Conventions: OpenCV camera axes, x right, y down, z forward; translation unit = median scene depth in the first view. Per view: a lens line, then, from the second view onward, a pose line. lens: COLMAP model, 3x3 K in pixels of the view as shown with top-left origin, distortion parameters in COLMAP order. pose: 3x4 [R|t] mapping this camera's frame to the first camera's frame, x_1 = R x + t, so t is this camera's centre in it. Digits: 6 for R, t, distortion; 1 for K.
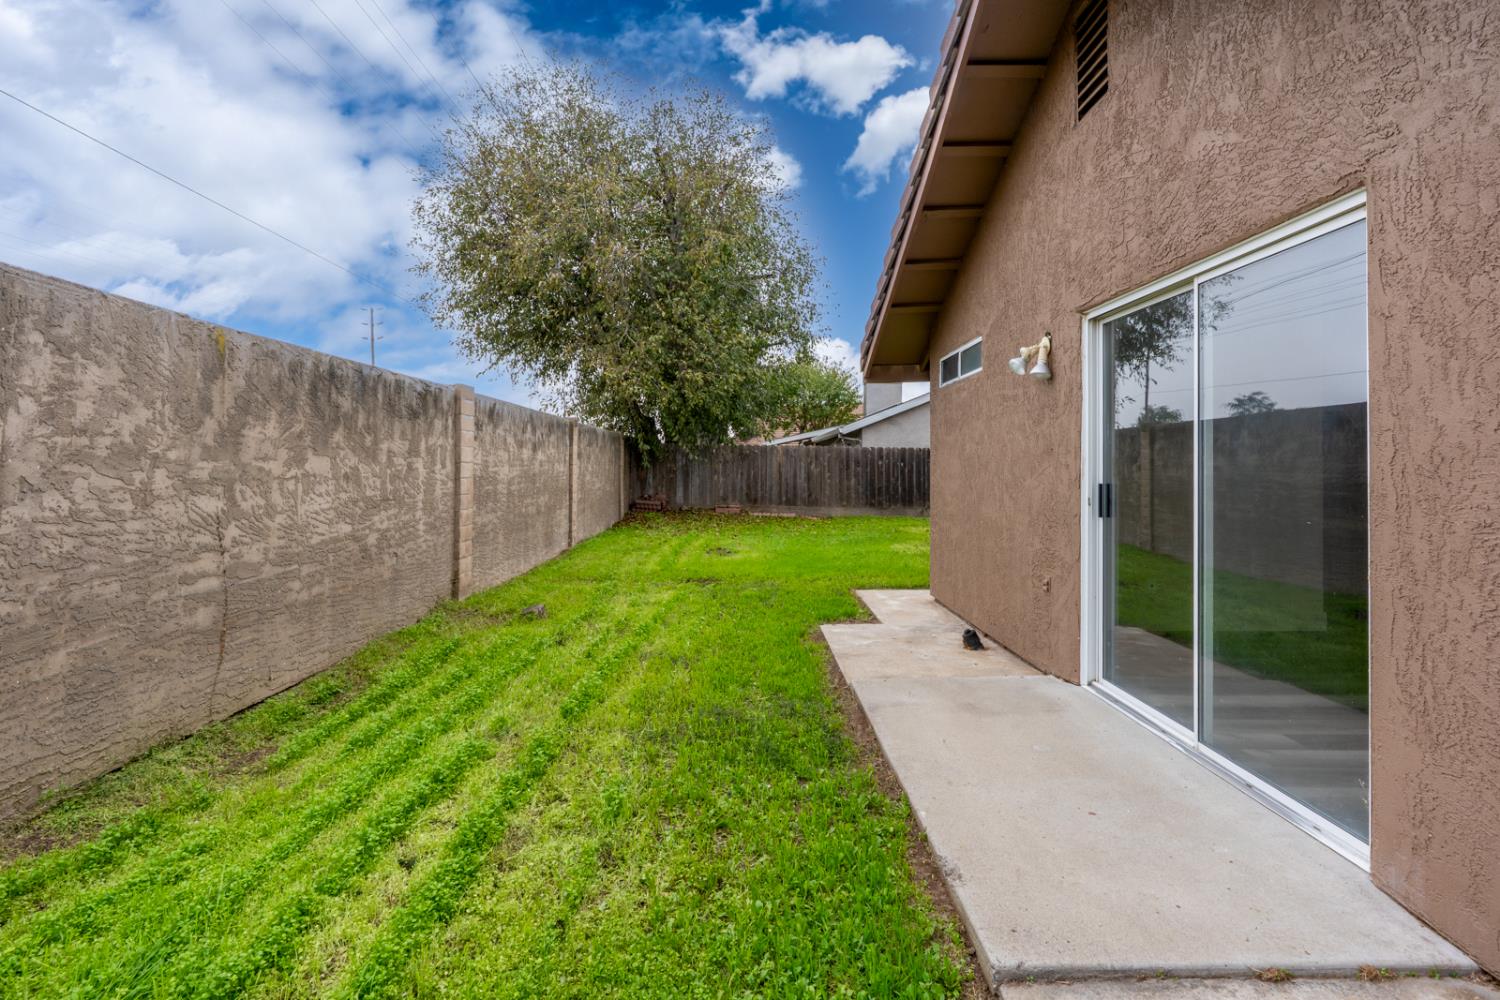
lens RADIAL K [[711.3, 0, 746.3], [0, 711.3, 455.6], [0, 0, 1]] dist [0.001614, 0.000658]
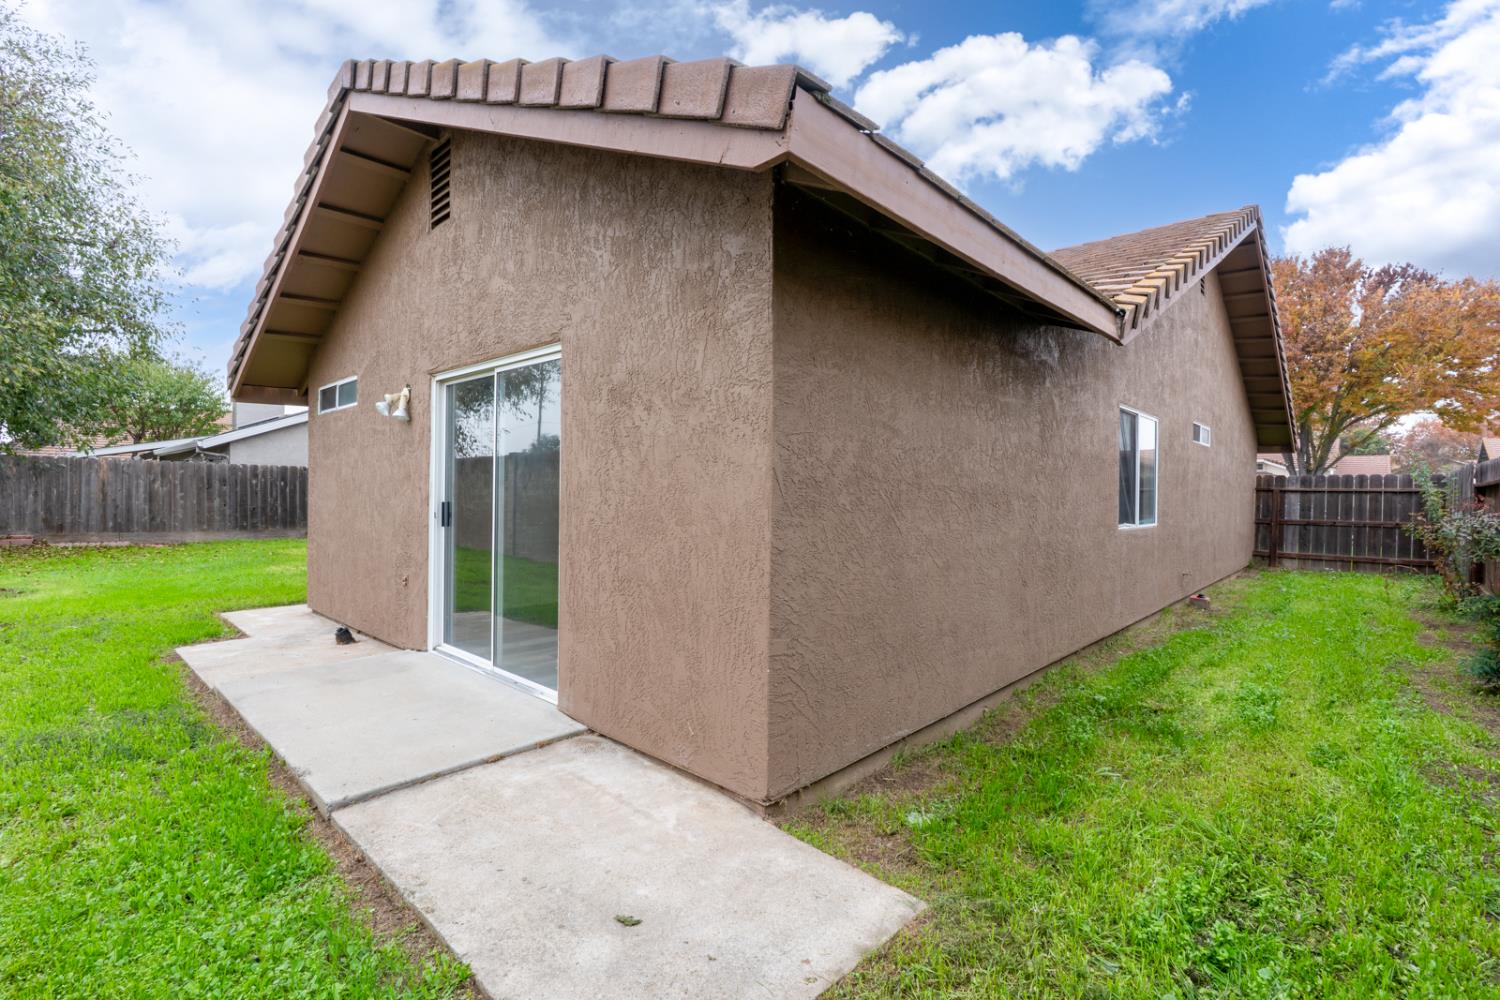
lens RADIAL K [[686.1, 0, 758.4], [0, 686.1, 494.6], [0, 0, 1]] dist [-0.012518, 0.005306]
pose [[0.682213, -0.001037, 0.731153, -0.037741], [-0.019111, 0.999632, 0.019249, -0.008374], [-0.730904, -0.027105, 0.681942, -0.247408]]
